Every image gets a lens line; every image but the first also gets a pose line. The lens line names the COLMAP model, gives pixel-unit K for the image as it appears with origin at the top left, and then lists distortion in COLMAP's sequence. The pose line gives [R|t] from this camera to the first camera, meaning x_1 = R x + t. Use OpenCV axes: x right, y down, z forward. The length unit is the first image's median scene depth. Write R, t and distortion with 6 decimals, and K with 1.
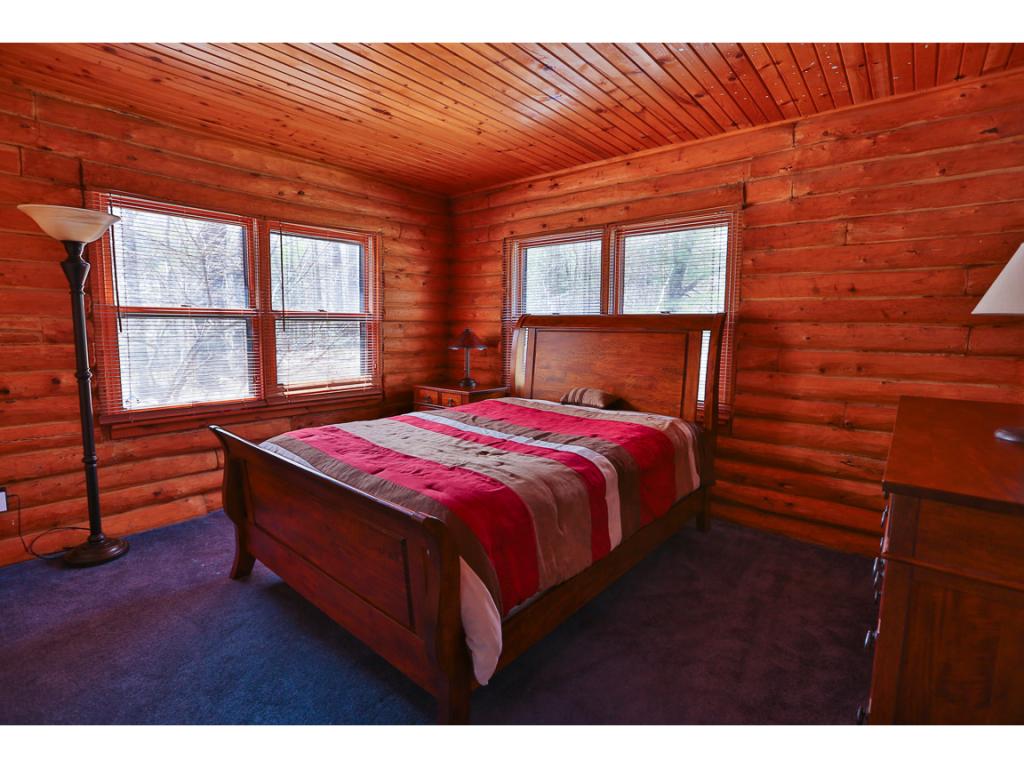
lens RADIAL K [[497.5, 0, 504.8], [0, 497.5, 384.4], [0, 0, 1]] dist [-0.052542, 0.016782]
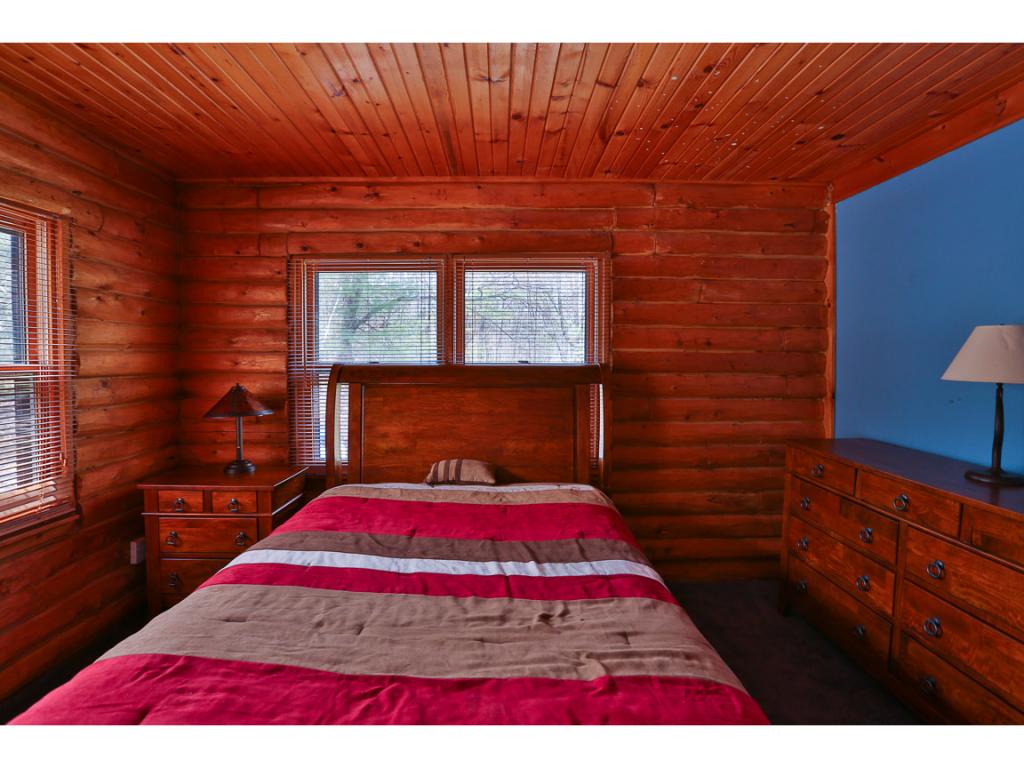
lens RADIAL K [[497.5, 0, 510.5], [0, 497.5, 382.3], [0, 0, 1]] dist [-0.052542, 0.016782]
pose [[0.751821, -0.038800, 0.658224, -0.281647], [0.079915, 0.996270, -0.032552, -0.081086], [-0.654506, 0.077075, 0.752118, 0.346826]]
